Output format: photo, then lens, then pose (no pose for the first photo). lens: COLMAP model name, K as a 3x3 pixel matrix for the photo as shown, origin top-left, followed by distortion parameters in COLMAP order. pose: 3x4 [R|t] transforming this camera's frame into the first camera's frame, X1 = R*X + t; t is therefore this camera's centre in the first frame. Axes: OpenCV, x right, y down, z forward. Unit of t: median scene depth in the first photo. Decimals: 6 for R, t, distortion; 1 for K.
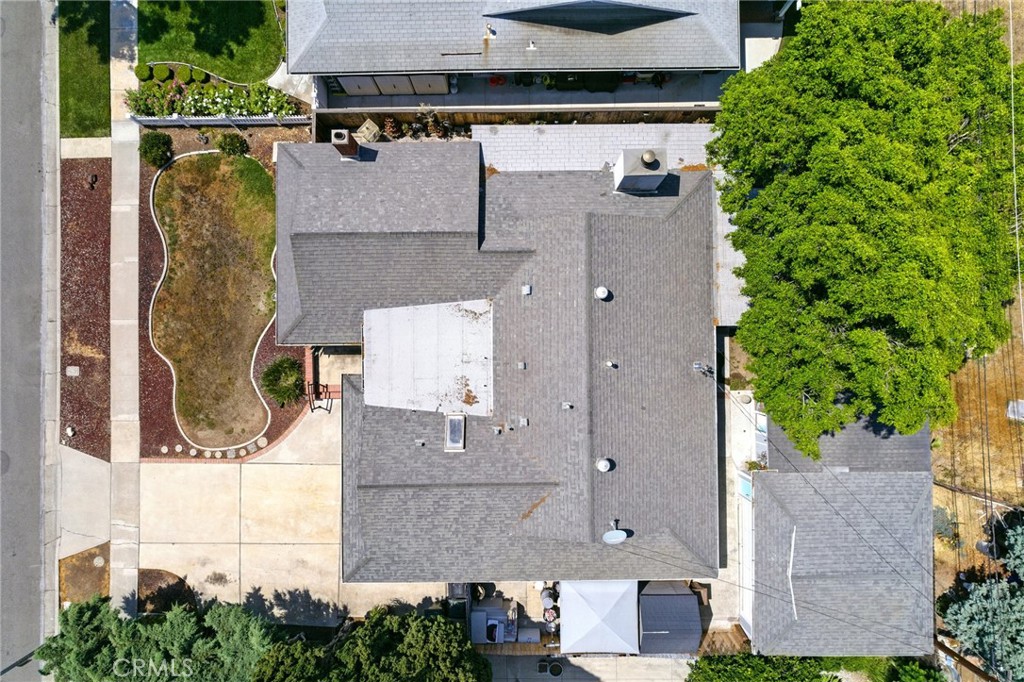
lens RADIAL K [[645.2, 0, 516.5], [0, 645.2, 337.9], [0, 0, 1]] dist [-0.002292, 0.000848]
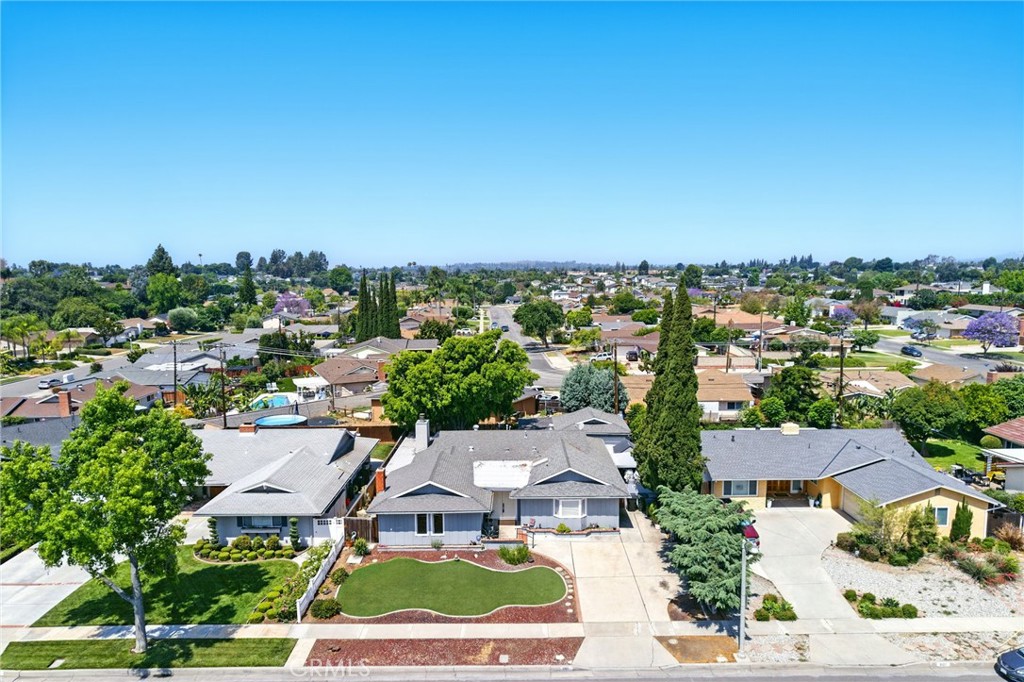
lens RADIAL K [[645.2, 0, 516.5], [0, 645.2, 337.9], [0, 0, 1]] dist [-0.002292, 0.000848]
pose [[0.014366, -0.110366, 0.993787, -1.710258], [0.999822, 0.013712, -0.012931, 0.079541], [-0.012200, 0.993796, 0.110543, 0.346992]]
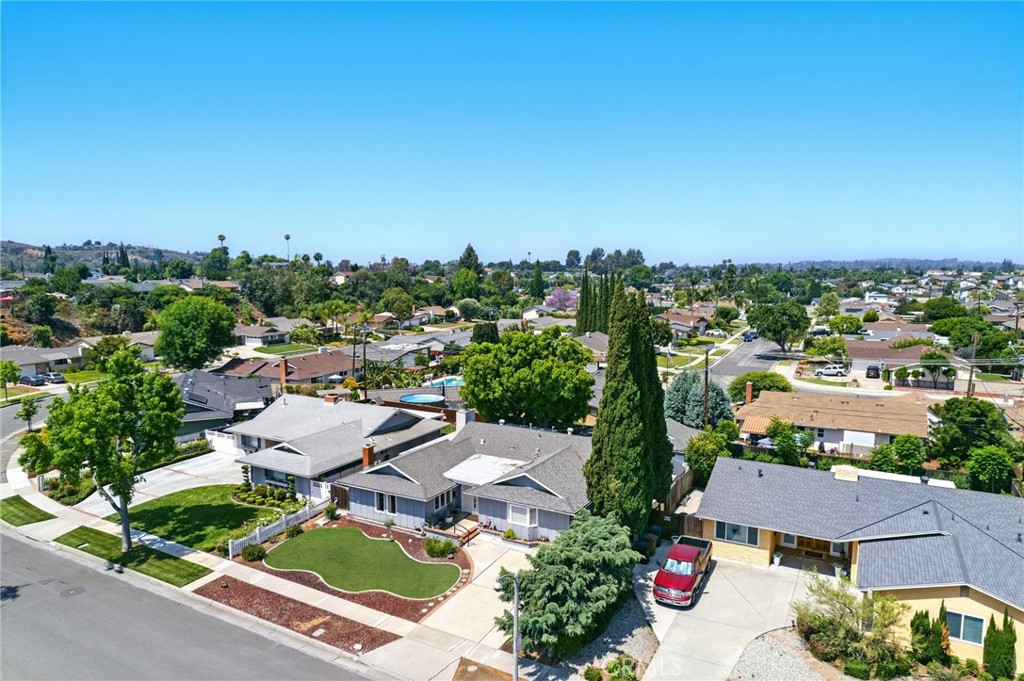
lens RADIAL K [[645.2, 0, 516.5], [0, 645.2, 337.4], [0, 0, 1]] dist [-0.002292, 0.000848]
pose [[0.498288, -0.097172, 0.861549, -1.445650], [0.866901, 0.071695, -0.493297, 0.877561], [-0.013834, 0.992682, 0.119964, 0.346126]]
